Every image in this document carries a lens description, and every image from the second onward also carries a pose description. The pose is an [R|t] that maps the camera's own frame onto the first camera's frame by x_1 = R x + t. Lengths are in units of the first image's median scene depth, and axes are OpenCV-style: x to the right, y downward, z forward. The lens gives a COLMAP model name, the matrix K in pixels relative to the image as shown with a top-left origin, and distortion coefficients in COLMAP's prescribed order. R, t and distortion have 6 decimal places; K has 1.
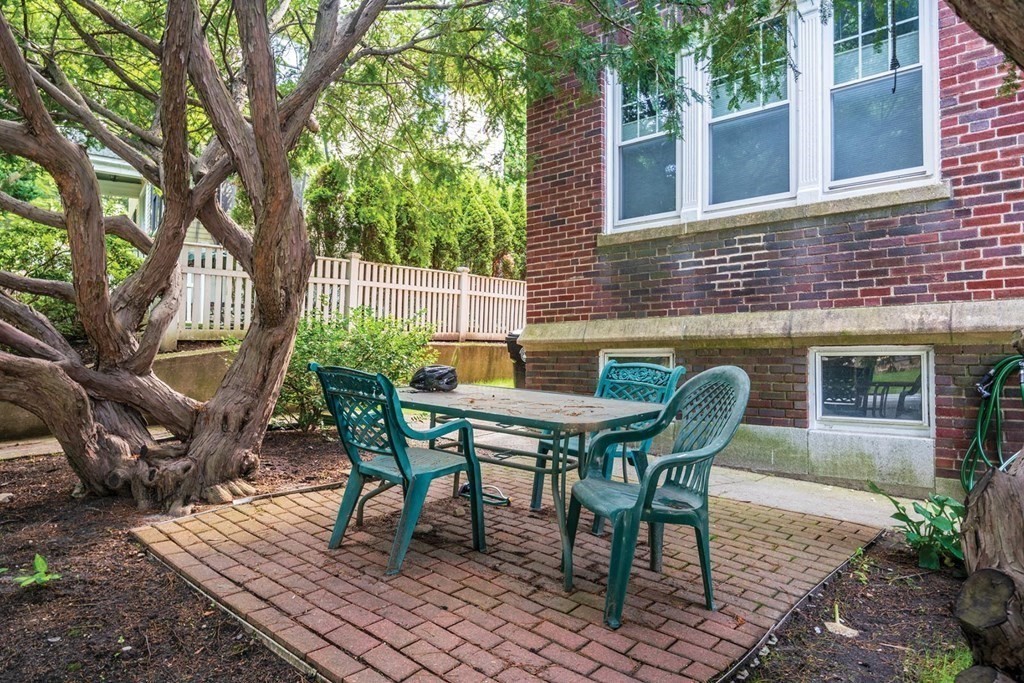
lens RADIAL K [[639.7, 0, 512.0], [0, 639.7, 368.3], [0, 0, 1]] dist [0.007395, 0.000077]
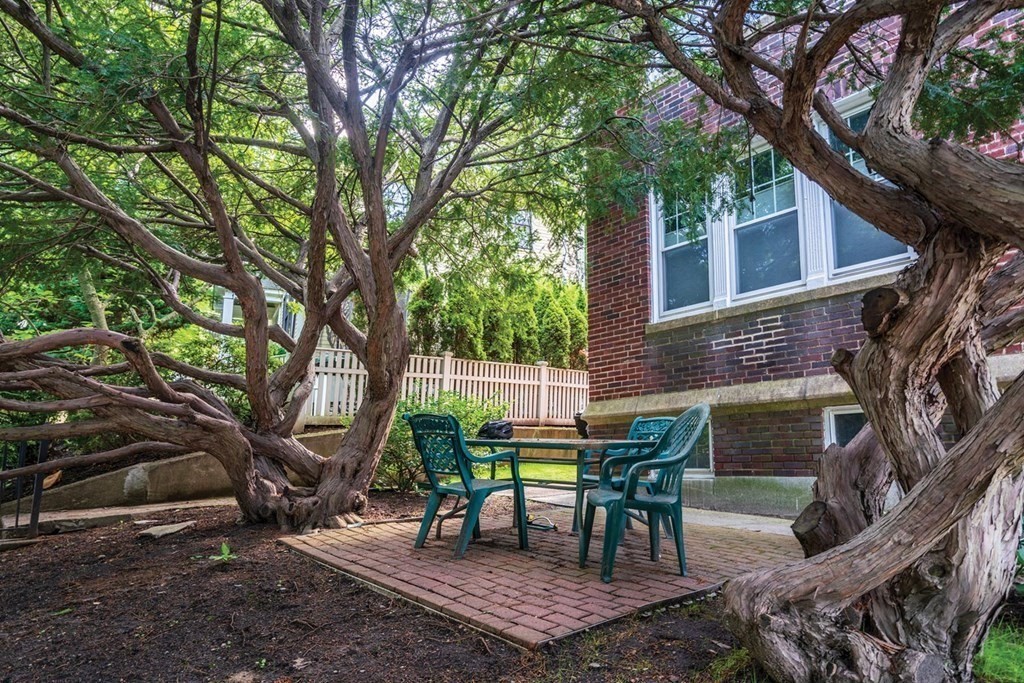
lens RADIAL K [[602.0, 0, 511.4], [0, 602.0, 341.3], [0, 0, 1]] dist [0.001074, 0.000239]
pose [[0.989542, -0.043871, -0.137412, 0.045324], [0.016054, 0.980204, -0.197337, 0.041594], [0.143350, 0.193067, 0.970657, -0.119923]]
